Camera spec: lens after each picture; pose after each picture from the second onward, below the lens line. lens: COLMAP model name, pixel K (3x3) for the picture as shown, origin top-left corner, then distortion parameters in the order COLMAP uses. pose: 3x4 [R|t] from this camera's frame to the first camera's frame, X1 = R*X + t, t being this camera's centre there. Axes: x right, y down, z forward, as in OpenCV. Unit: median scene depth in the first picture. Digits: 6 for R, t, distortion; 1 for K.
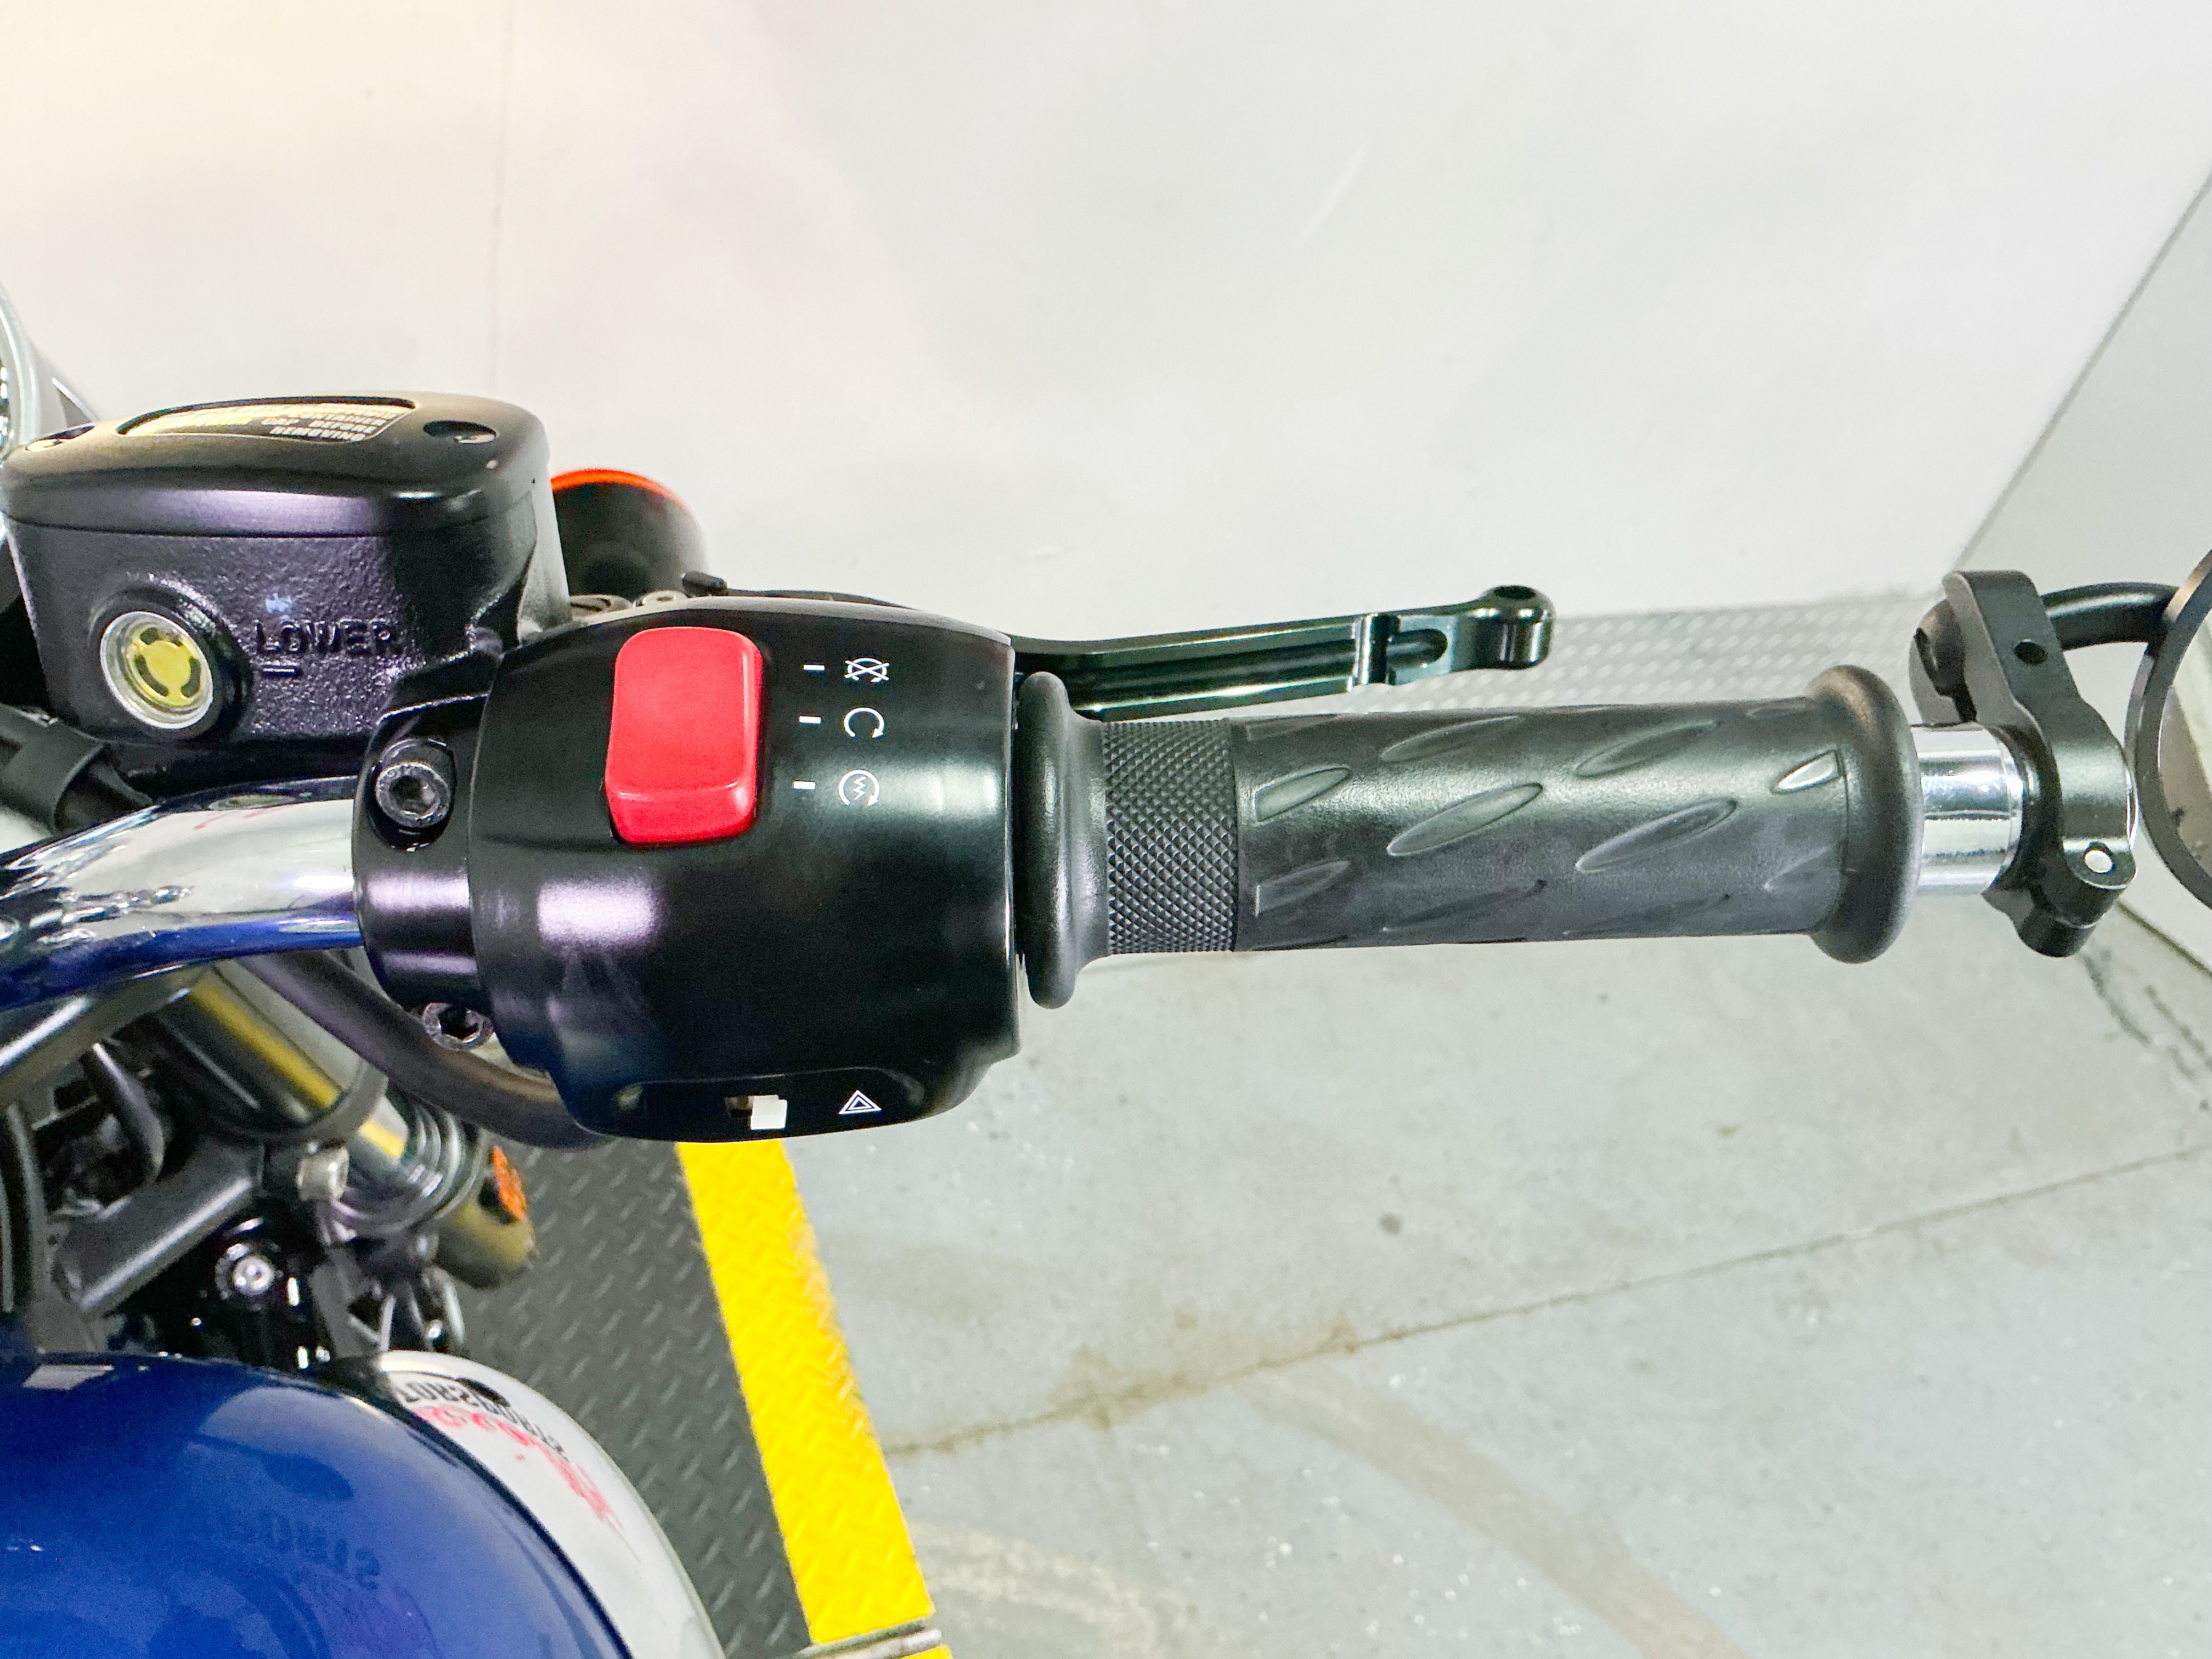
lens RADIAL K [[1821.9, 0, 1106.0], [0, 1821.9, 829.5], [0, 0, 1]] dist [0.151757, -0.340207]
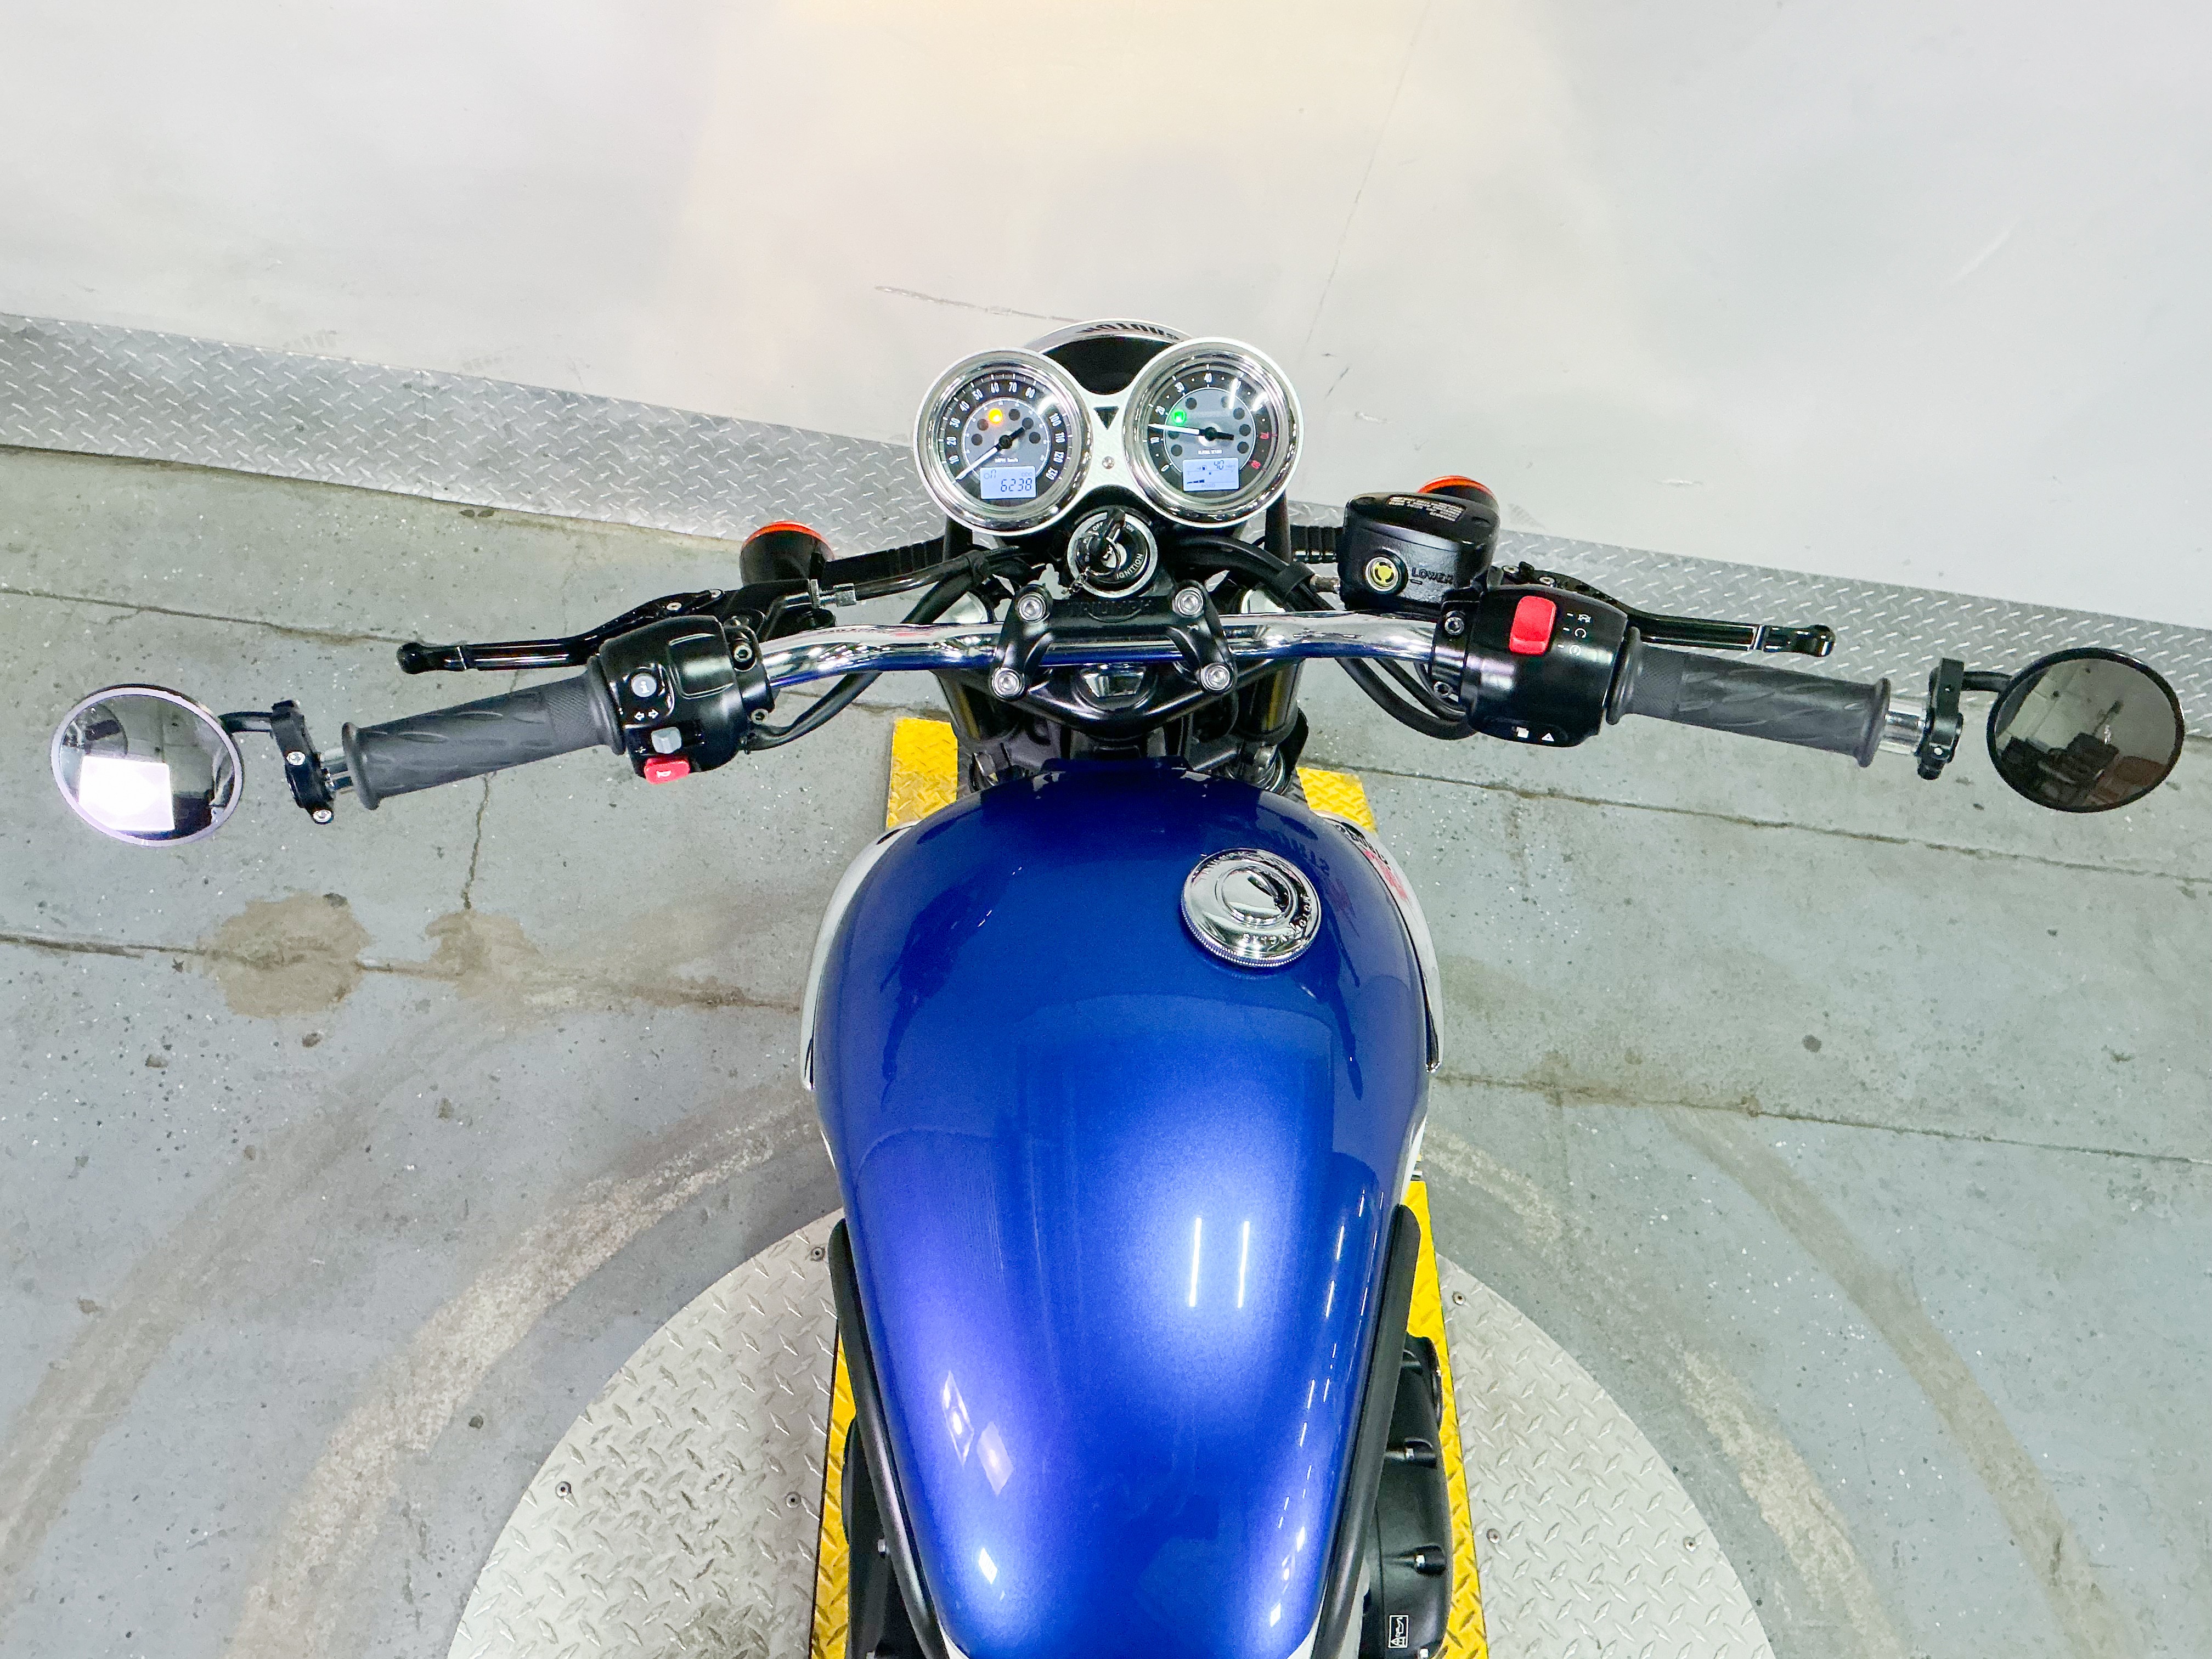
lens RADIAL K [[1821.9, 0, 1106.0], [0, 1821.9, 829.5], [0, 0, 1]] dist [0.151757, -0.340207]
pose [[0.928281, 0.248218, -0.276914, 0.018022], [-0.220256, 0.966954, 0.128400, 0.010192], [0.299635, -0.058199, 0.952277, -0.488451]]
